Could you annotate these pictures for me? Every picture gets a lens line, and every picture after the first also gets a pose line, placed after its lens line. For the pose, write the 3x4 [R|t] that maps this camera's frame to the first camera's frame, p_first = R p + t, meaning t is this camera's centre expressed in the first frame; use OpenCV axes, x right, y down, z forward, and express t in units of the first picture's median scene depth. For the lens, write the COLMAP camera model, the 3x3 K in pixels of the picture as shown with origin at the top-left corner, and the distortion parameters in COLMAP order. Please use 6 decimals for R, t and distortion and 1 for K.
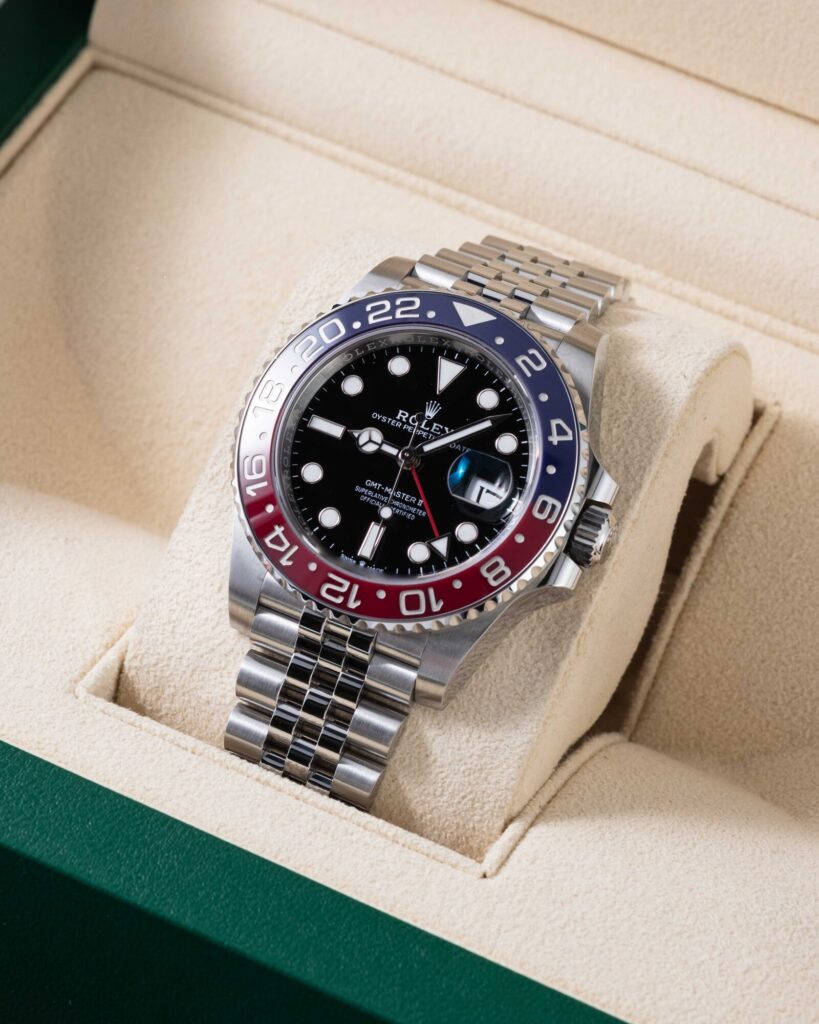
lens RADIAL K [[4438.8, 0, 399.7], [0, 4438.8, 504.2], [0, 0, 1]] dist [0.235103, 0.000000]
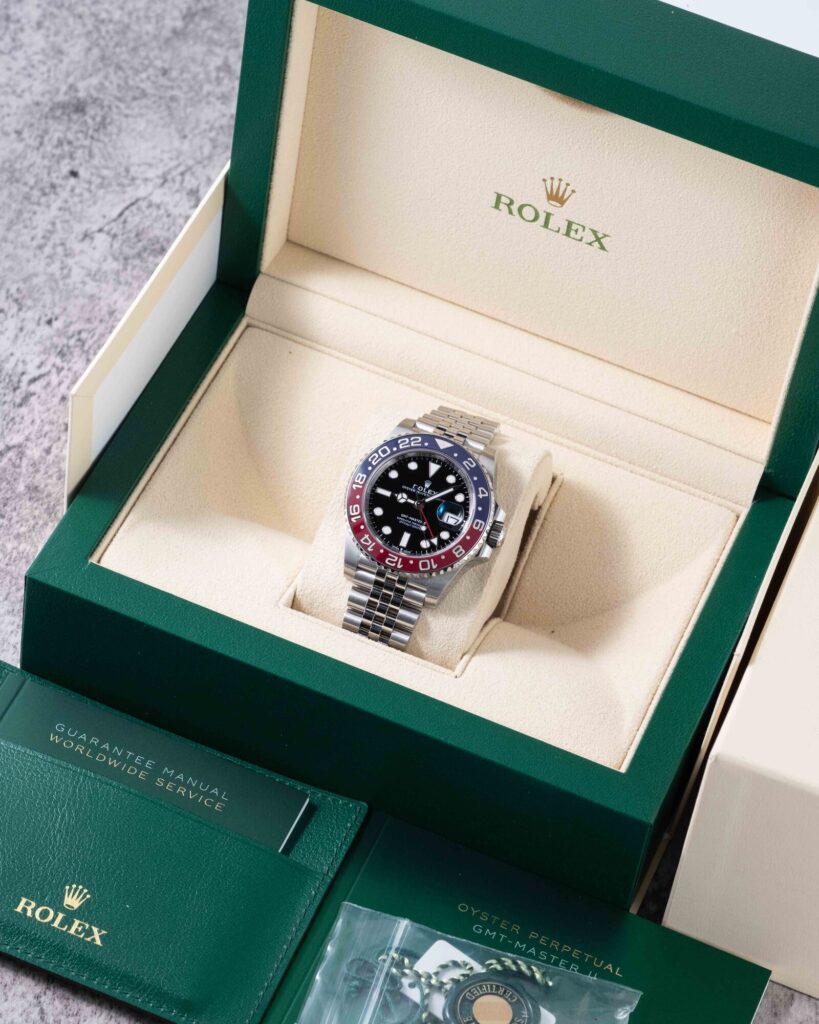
lens RADIAL K [[4438.8, 0, 412.9], [0, 4438.8, 517.0], [0, 0, 1]] dist [0.235103, 0.000000]
pose [[0.993636, -0.022202, 0.110433, -0.260368], [0.020065, 0.999590, 0.020429, -0.051621], [-0.110841, -0.018084, 0.993674, -1.352014]]
